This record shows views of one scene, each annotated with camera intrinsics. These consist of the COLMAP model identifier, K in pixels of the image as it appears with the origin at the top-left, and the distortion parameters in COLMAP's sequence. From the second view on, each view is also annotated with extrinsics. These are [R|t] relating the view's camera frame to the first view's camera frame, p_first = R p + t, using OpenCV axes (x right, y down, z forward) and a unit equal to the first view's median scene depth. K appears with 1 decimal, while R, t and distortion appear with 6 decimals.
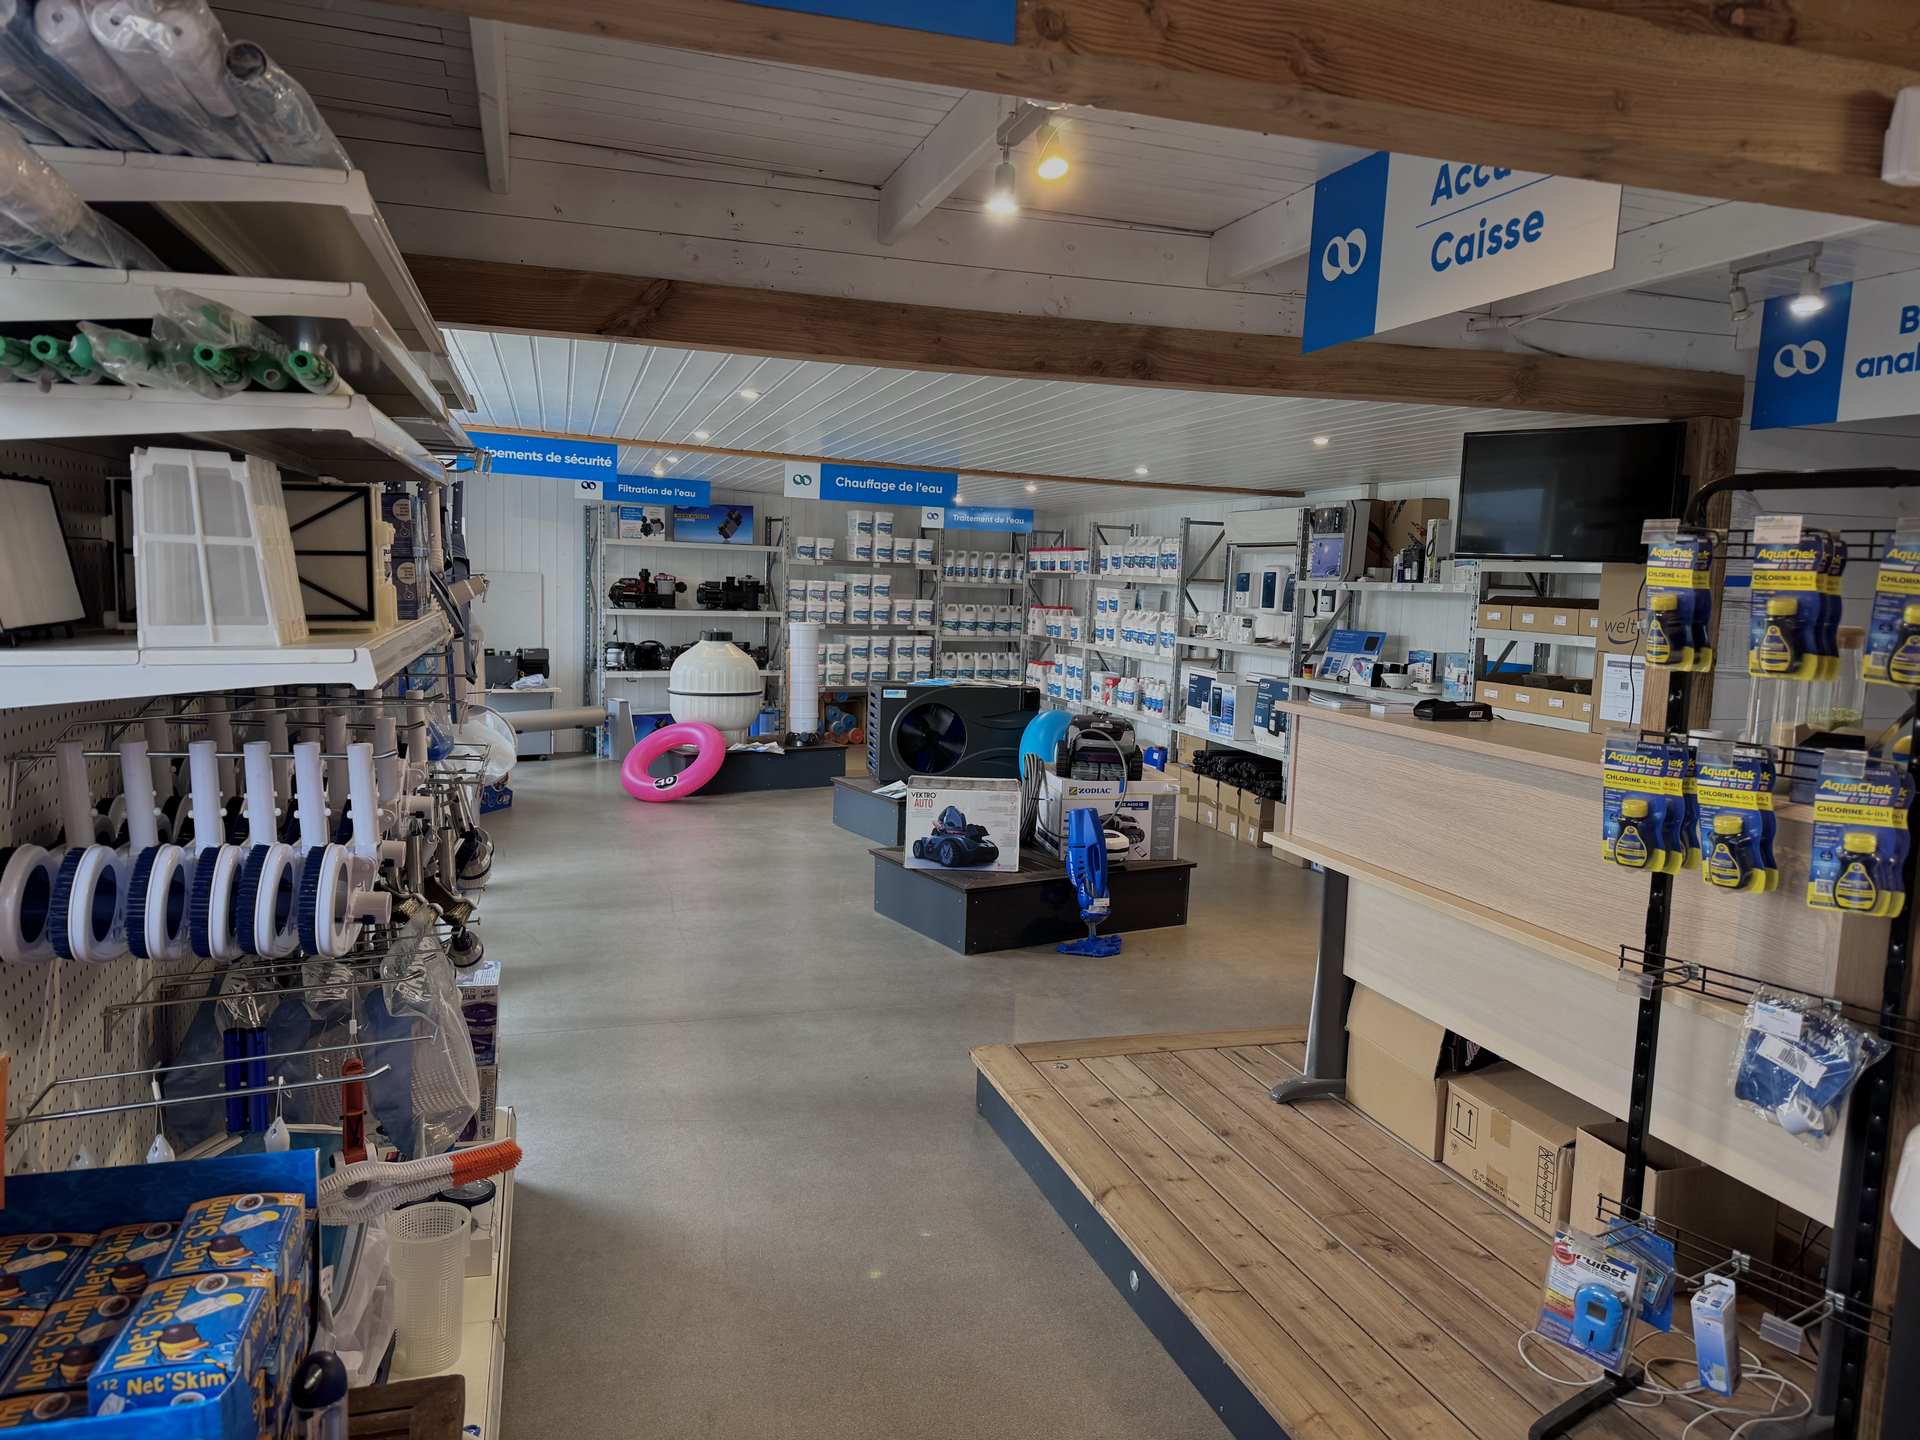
lens RADIAL K [[1331.1, 0, 964.5], [0, 1331.1, 713.4], [0, 0, 1]] dist [0.176983, -0.368974]
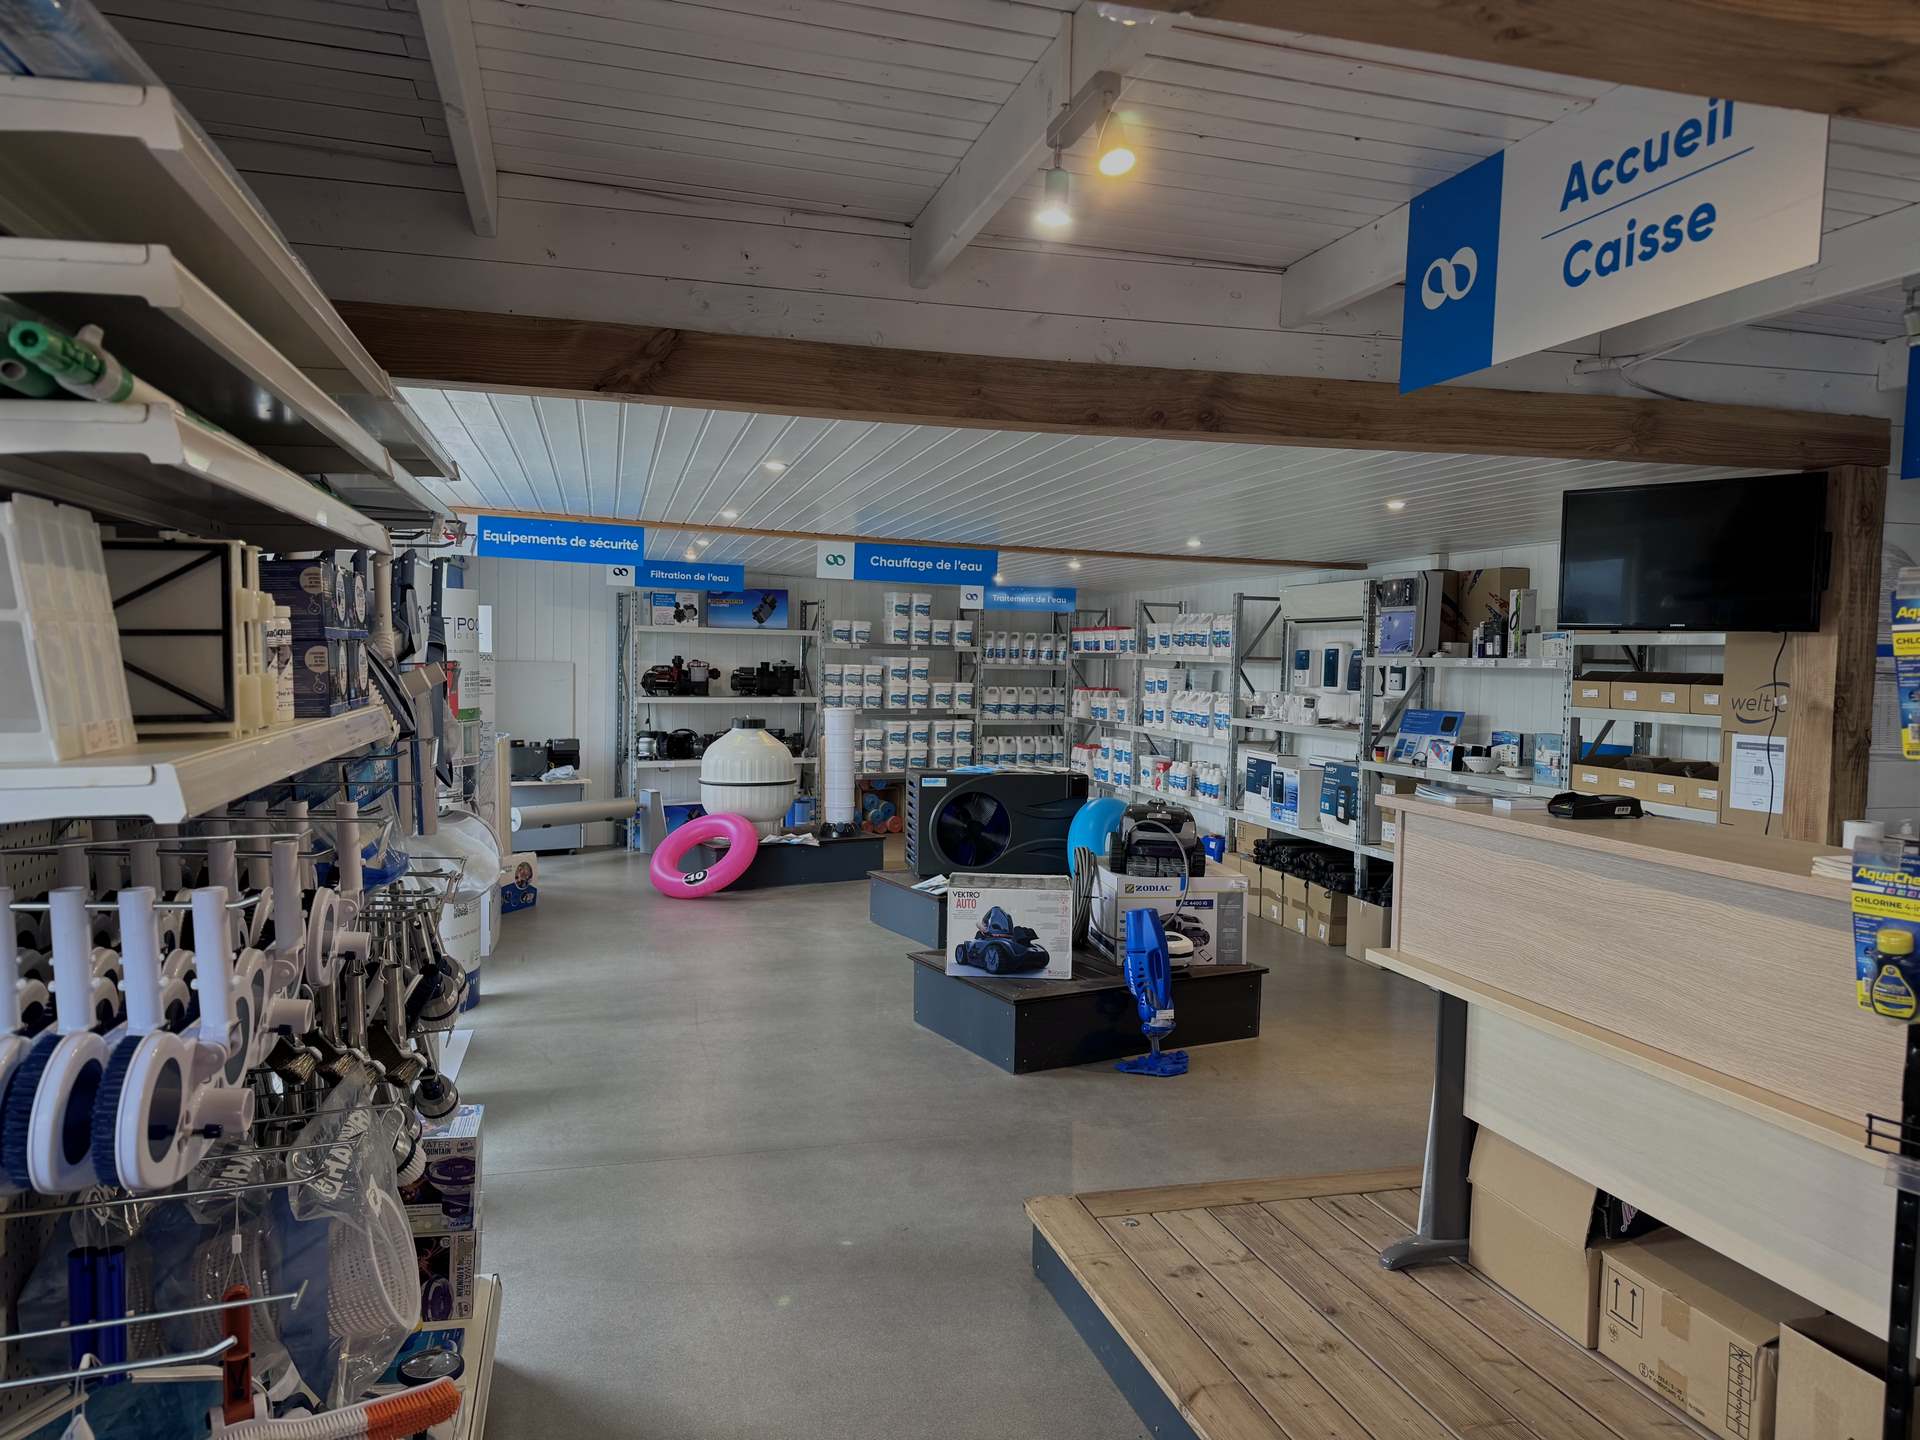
lens RADIAL K [[1331.9, 0, 949.3], [0, 1331.9, 722.0], [0, 0, 1]] dist [0.174619, -0.374373]
pose [[0.999080, -0.012576, -0.040995, -0.001748], [0.010284, 0.998397, -0.055648, -0.003613], [0.041630, 0.055175, 0.997608, 0.043802]]
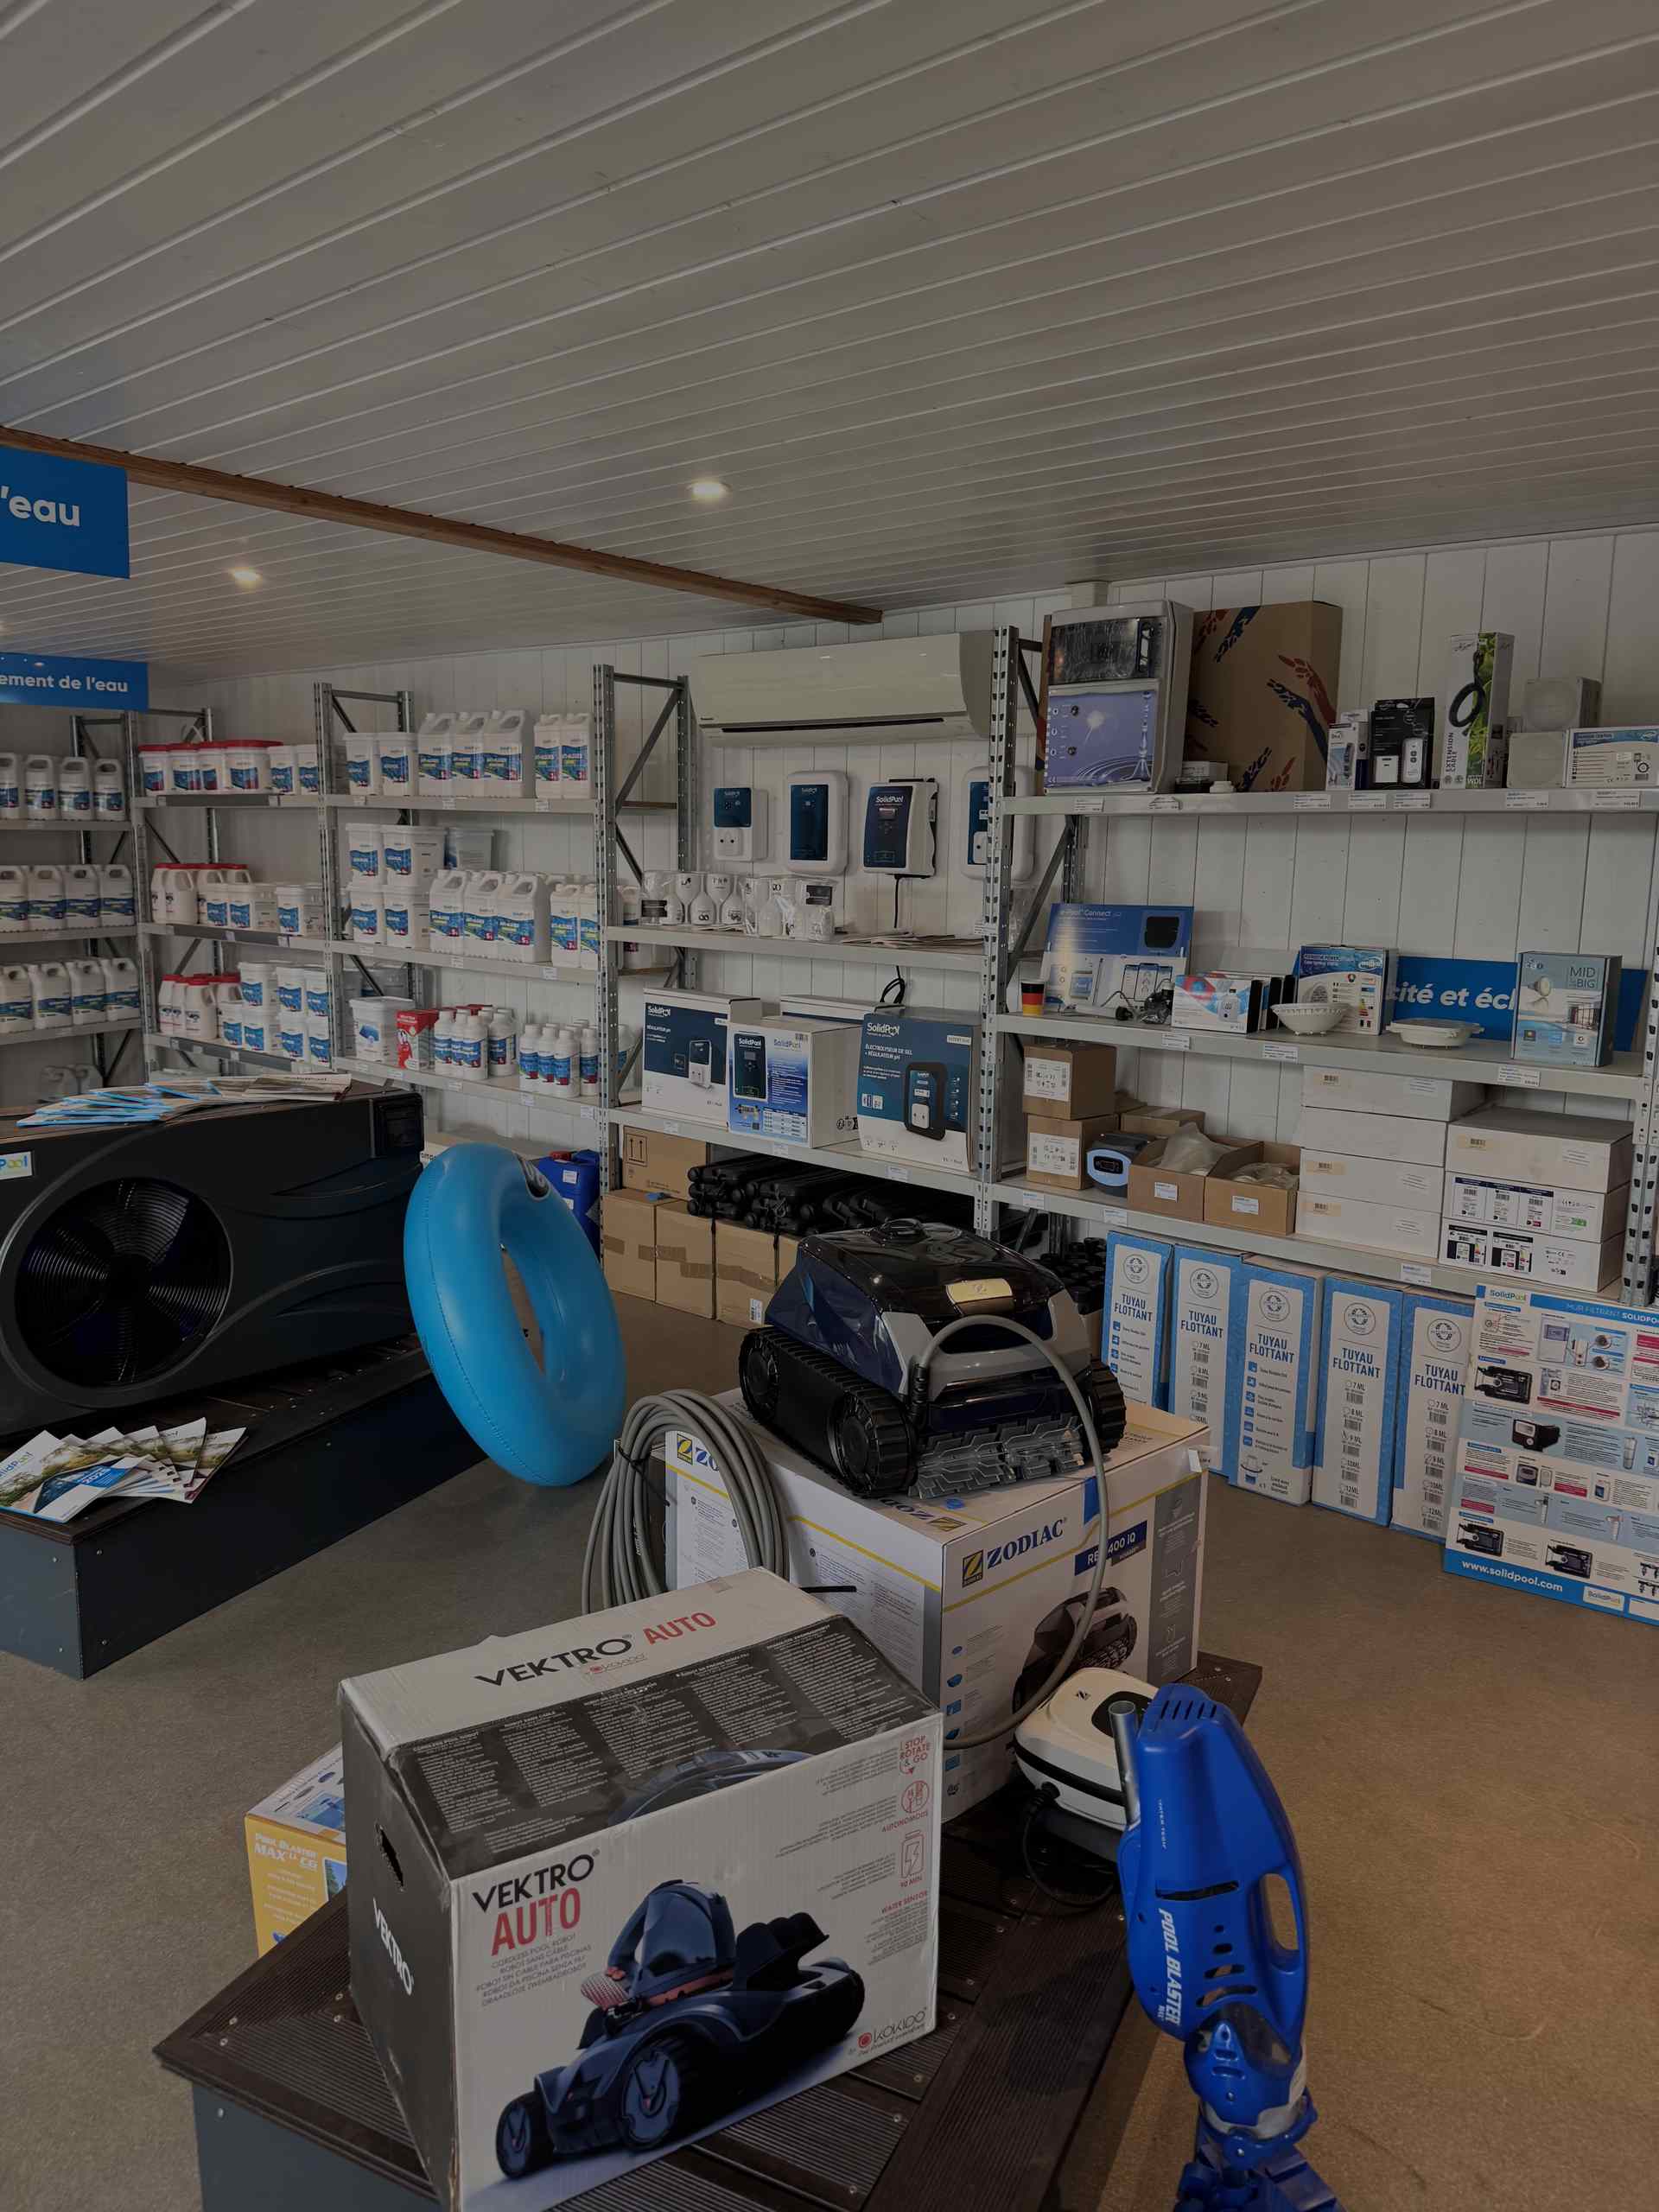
lens RADIAL K [[1537.0, 0, 832.6], [0, 1537.0, 1095.7], [0, 0, 1]] dist [0.175478, -0.376135]
pose [[0.847483, -0.111540, 0.518972, -0.057052], [0.071038, 0.992711, 0.097354, -0.041480], [-0.526048, -0.045639, 0.849229, 0.451206]]
